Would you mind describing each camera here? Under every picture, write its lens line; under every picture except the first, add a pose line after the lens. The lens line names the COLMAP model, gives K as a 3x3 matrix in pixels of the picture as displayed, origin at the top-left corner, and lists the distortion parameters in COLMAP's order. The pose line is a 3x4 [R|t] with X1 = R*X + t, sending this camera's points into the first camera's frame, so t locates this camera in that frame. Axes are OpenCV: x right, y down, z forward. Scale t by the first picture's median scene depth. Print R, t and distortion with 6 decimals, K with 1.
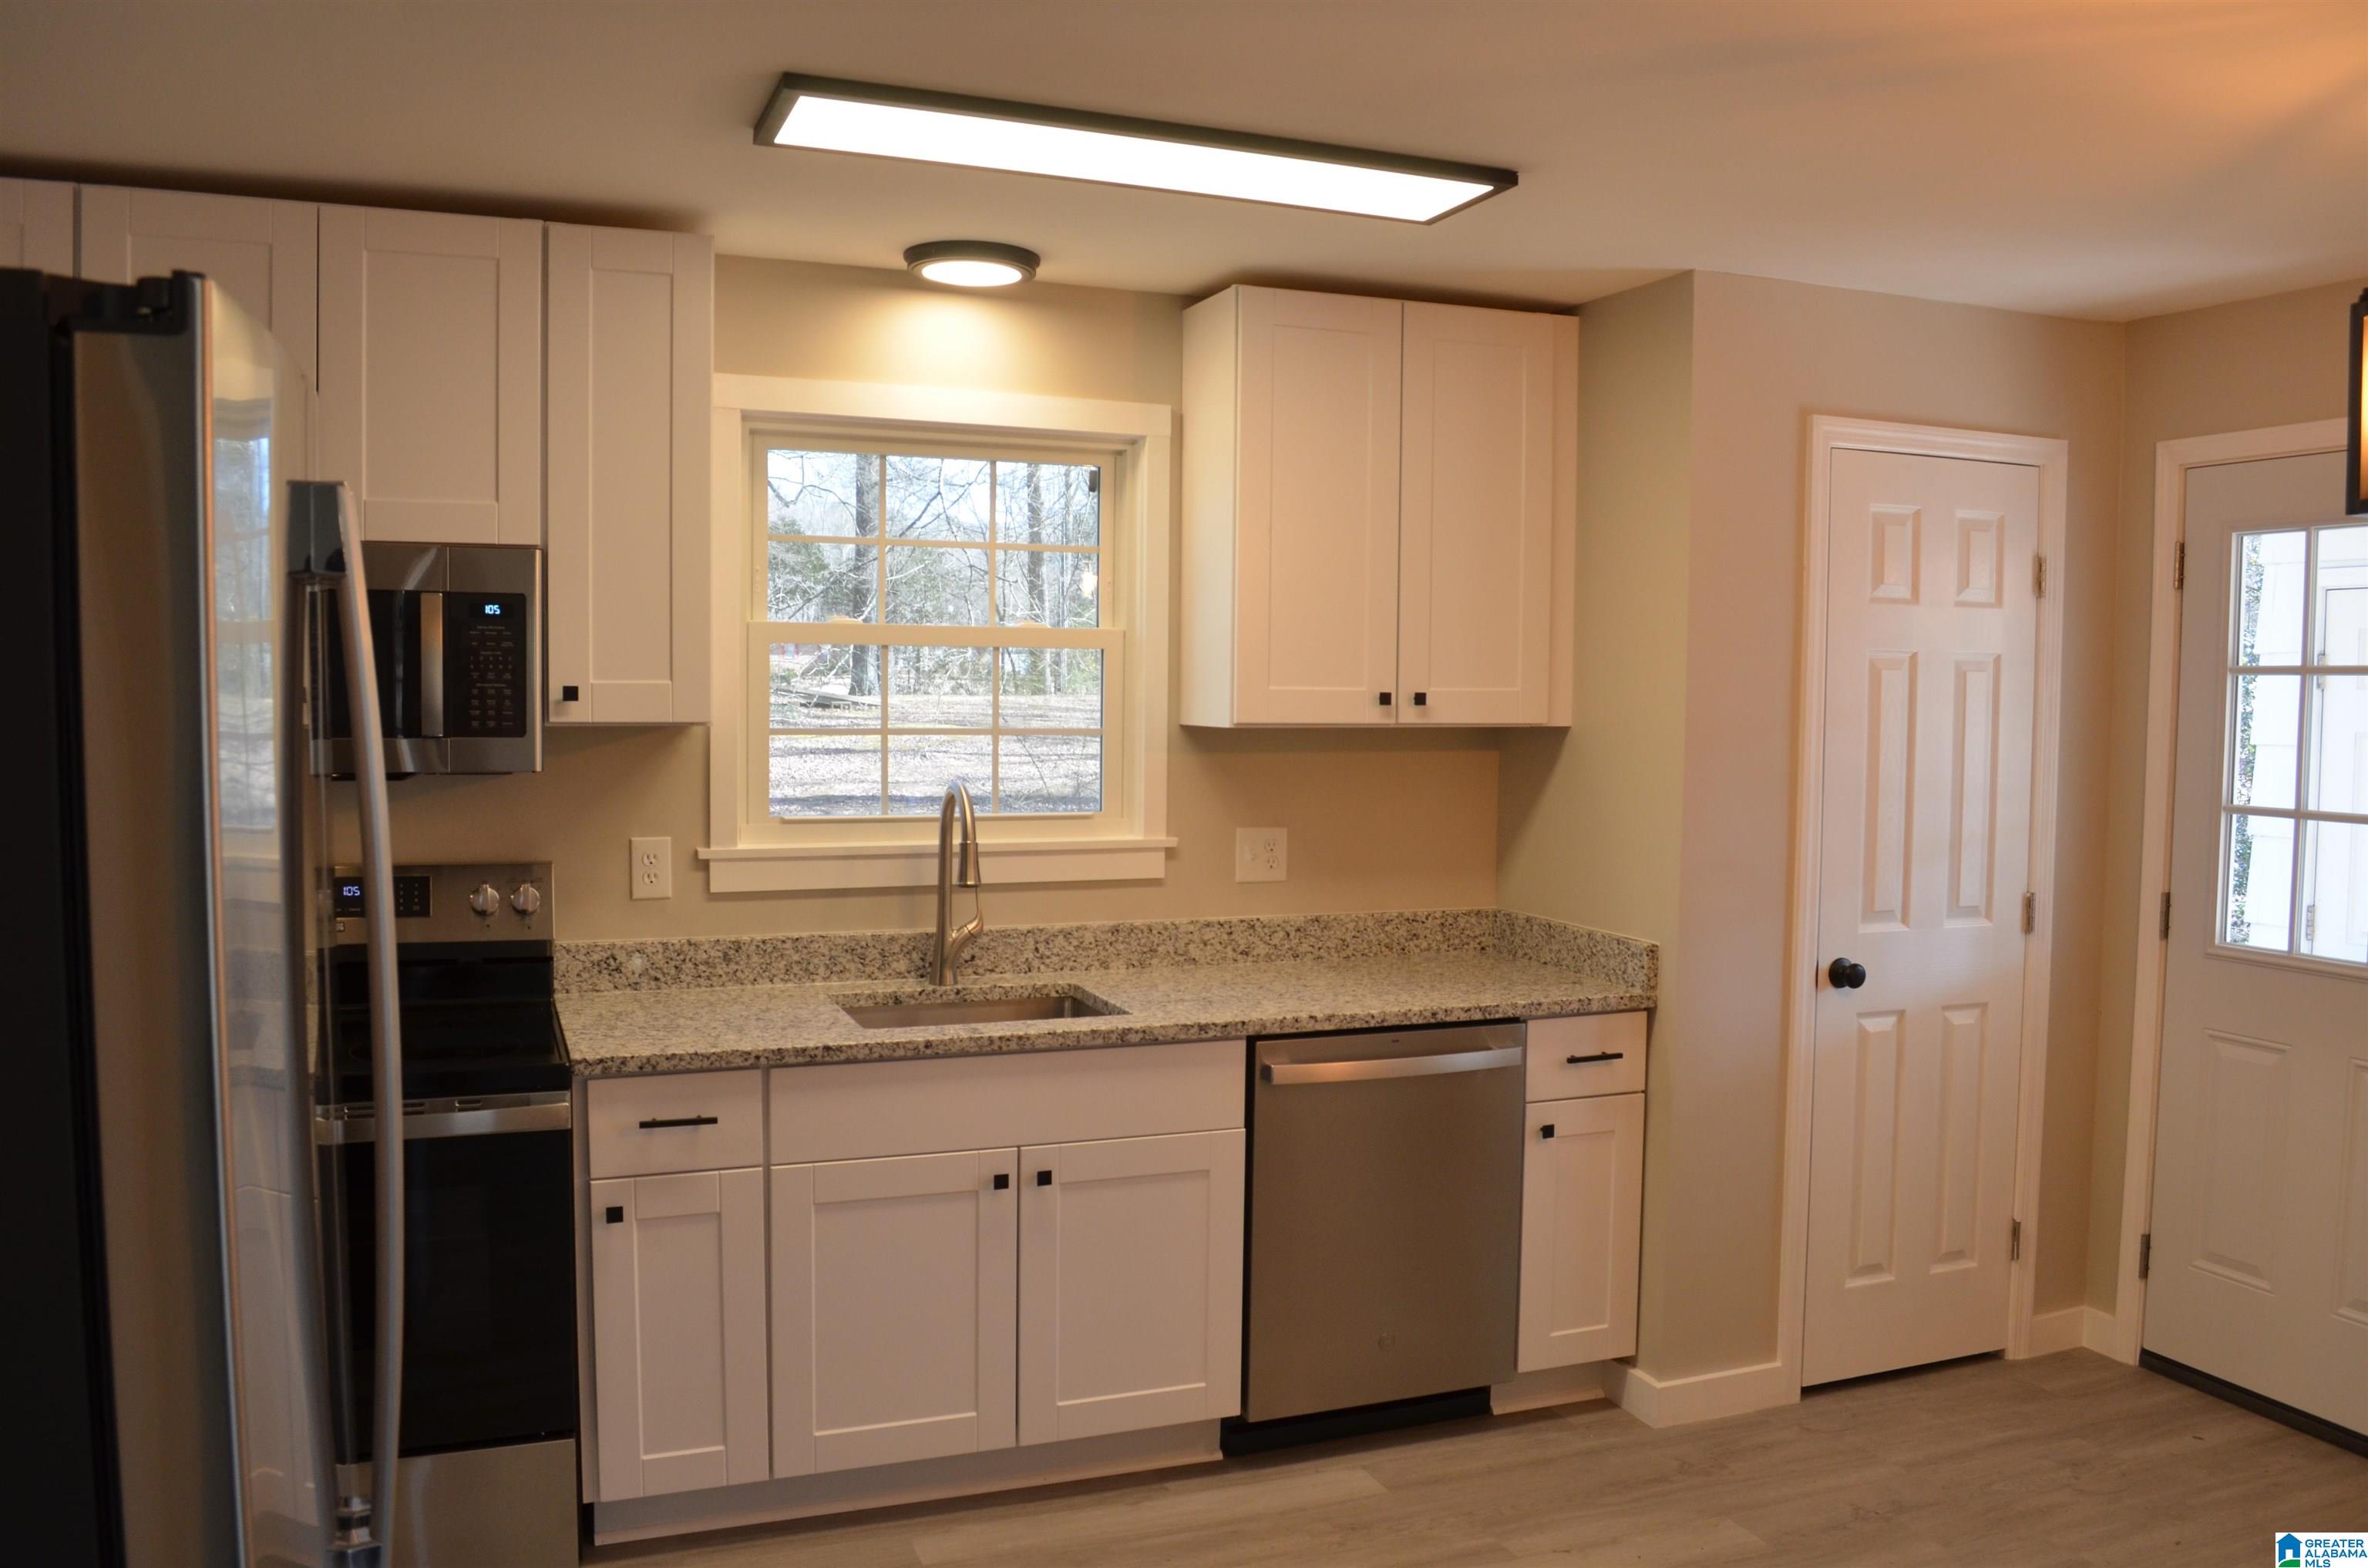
lens RADIAL K [[1851.5, 0, 1187.4], [0, 1851.5, 795.2], [0, 0, 1]] dist [-0.083709, 0.005856]
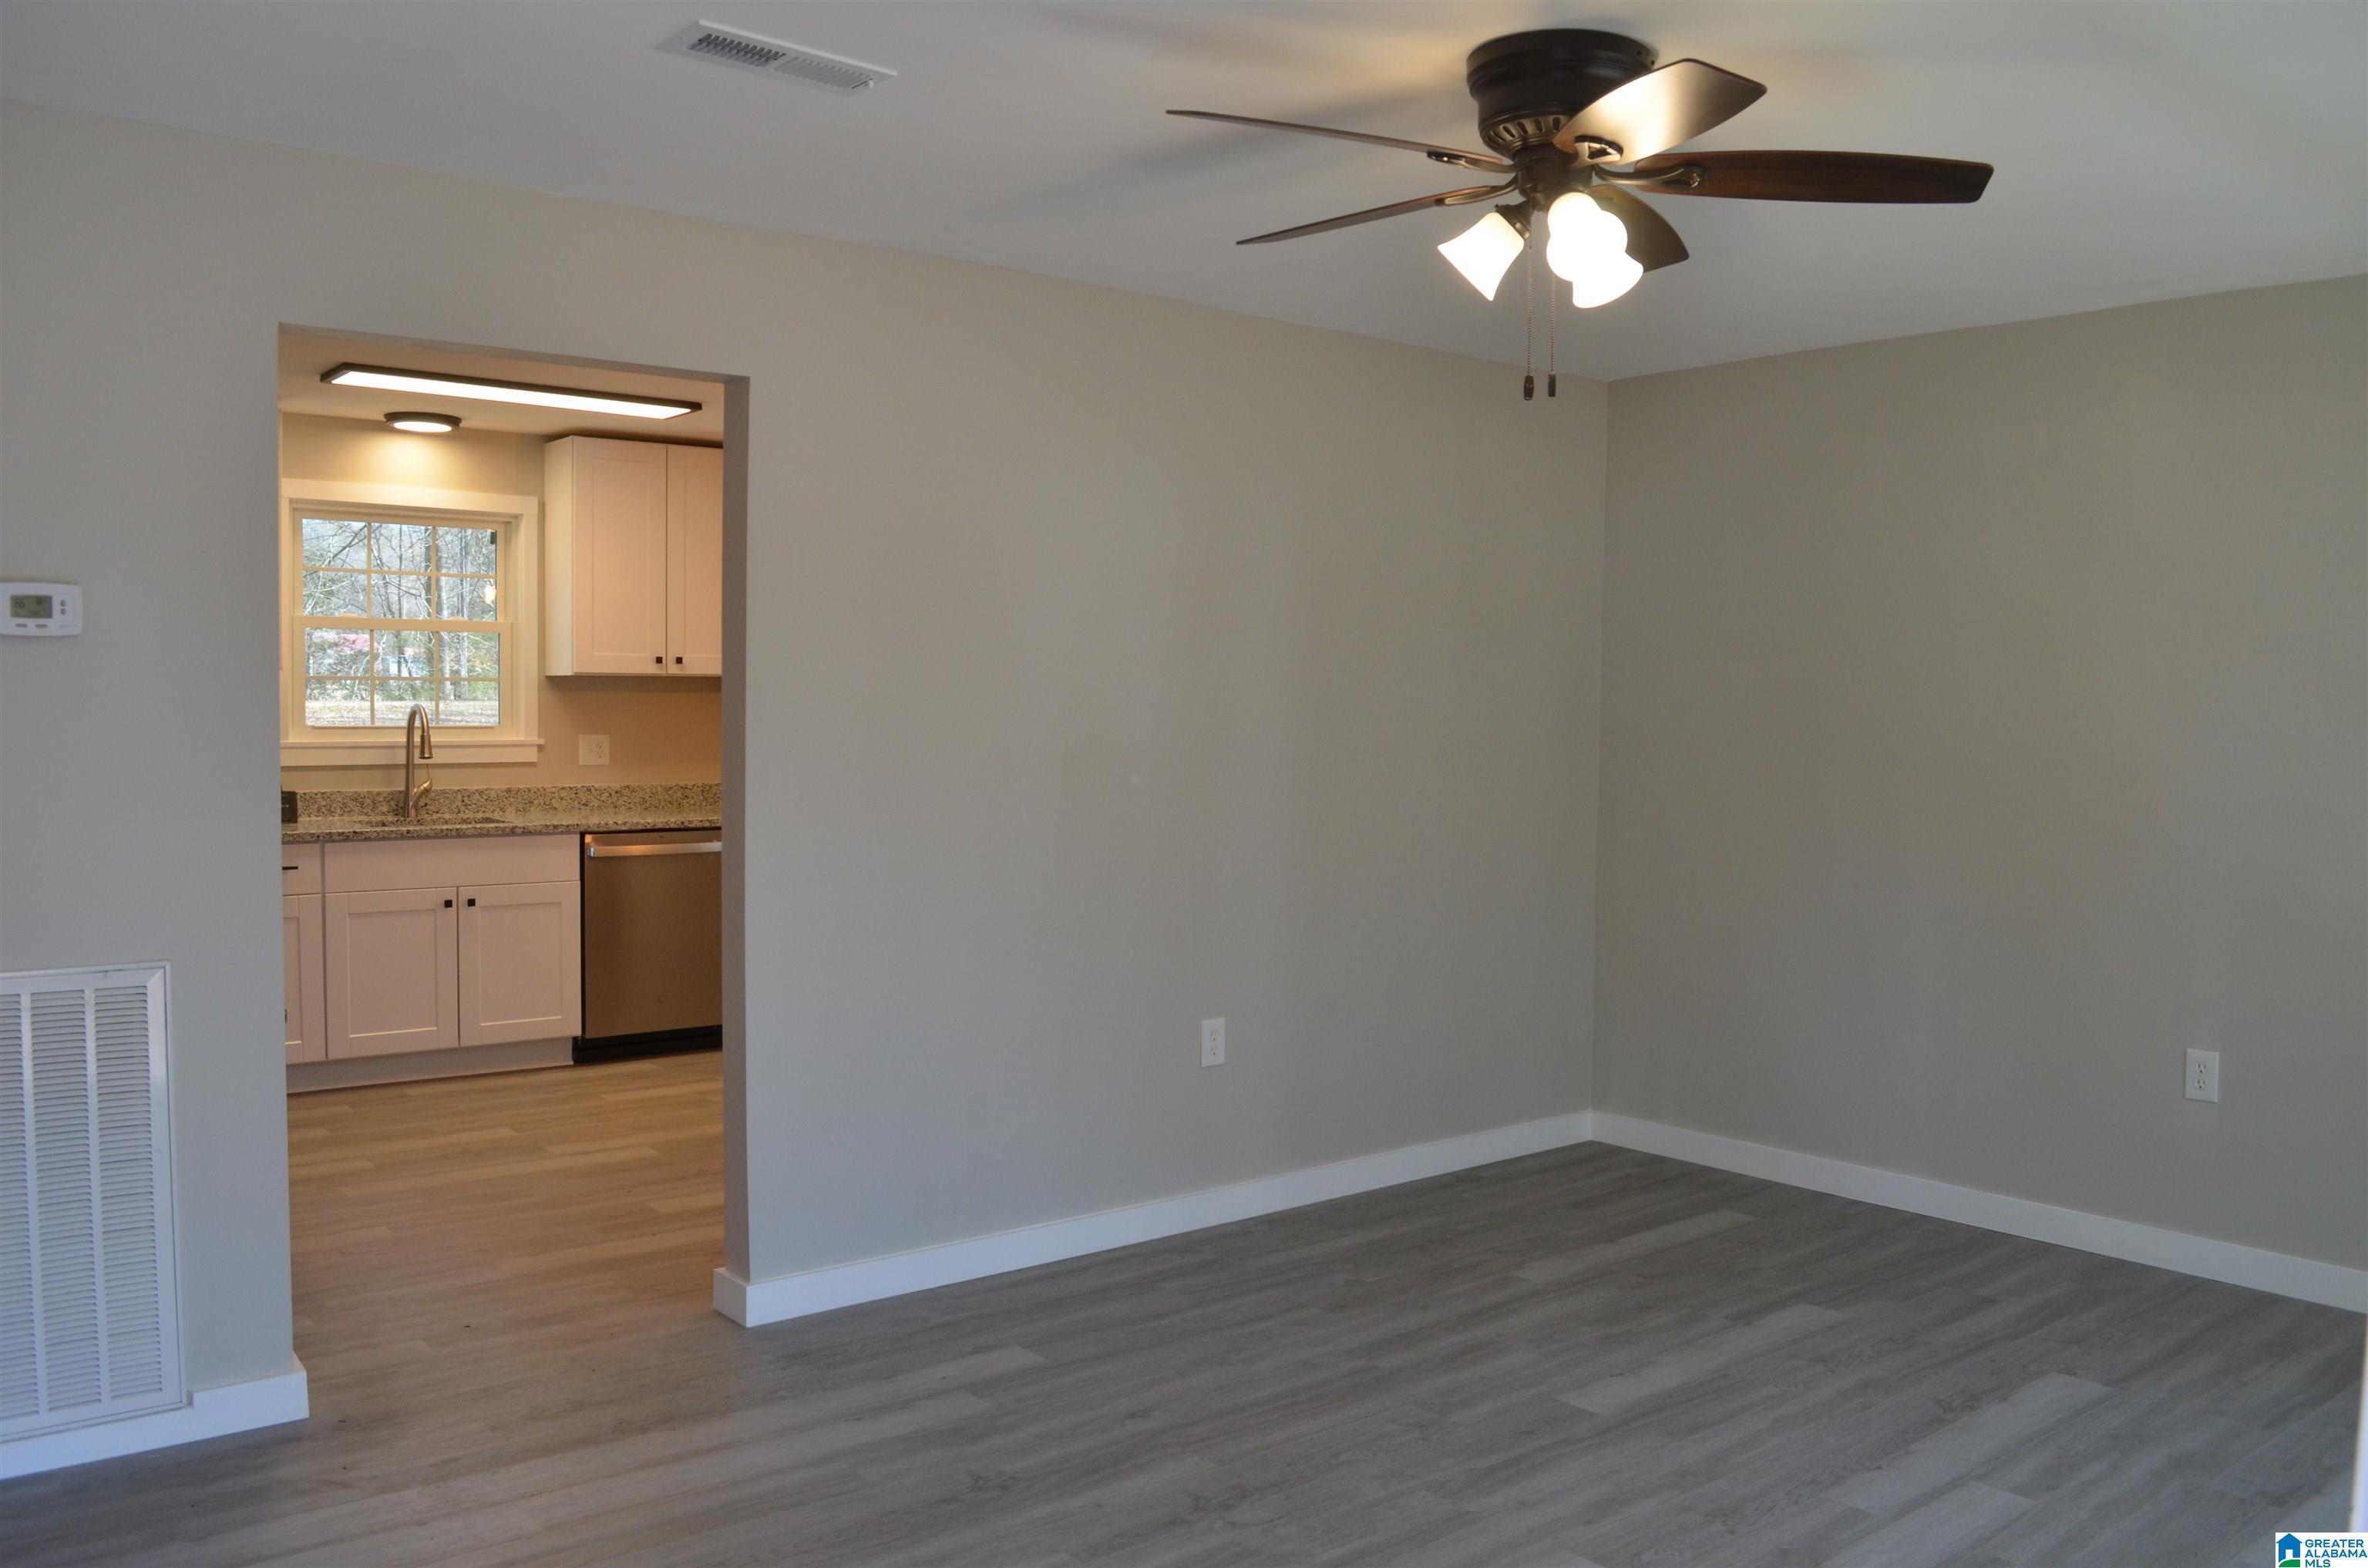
lens RADIAL K [[1851.5, 0, 1187.4], [0, 1851.5, 795.2], [0, 0, 1]] dist [-0.083709, 0.005856]
pose [[0.952020, -0.016497, 0.305589, 0.047410], [0.018538, 0.999821, -0.003775, 0.102563], [-0.305472, 0.009259, 0.952156, -0.935804]]
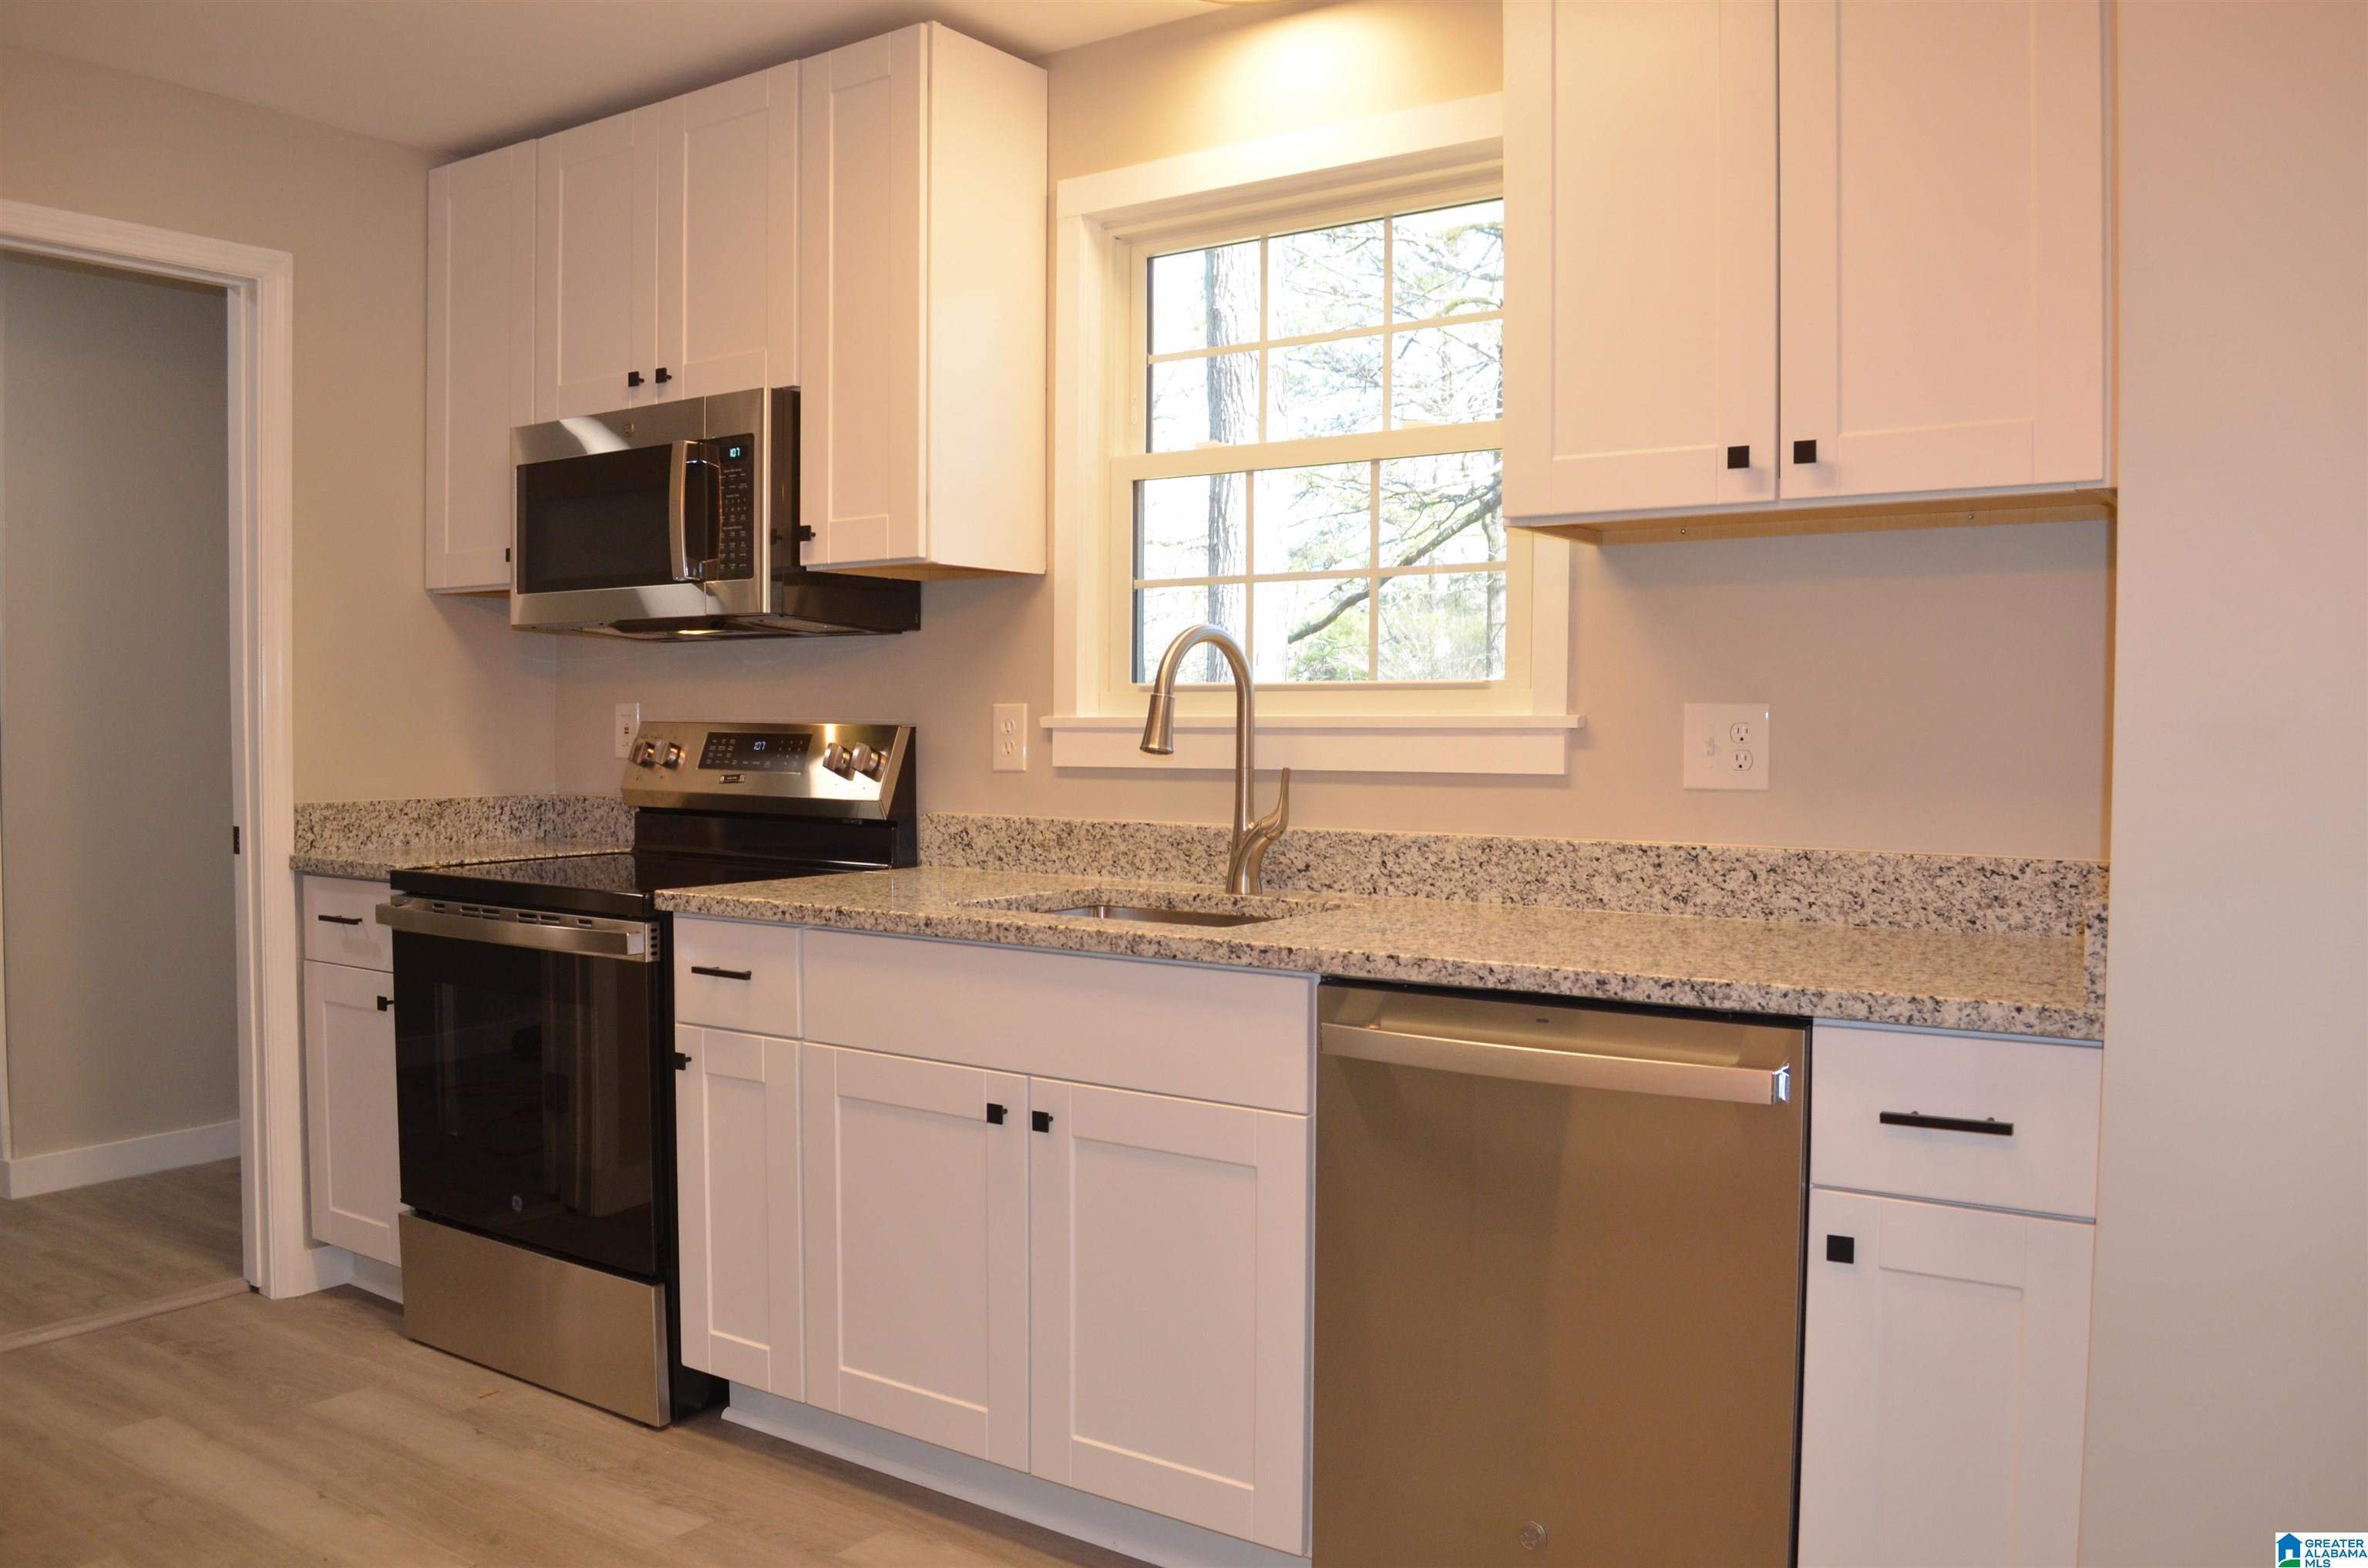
lens RADIAL K [[1851.5, 0, 1187.4], [0, 1851.5, 795.2], [0, 0, 1]] dist [-0.083709, 0.005856]
pose [[0.546137, 0.020900, -0.837435, 0.512019], [-0.049713, 0.998735, -0.007495, 0.069064], [0.836220, 0.045725, 0.546485, 0.561378]]
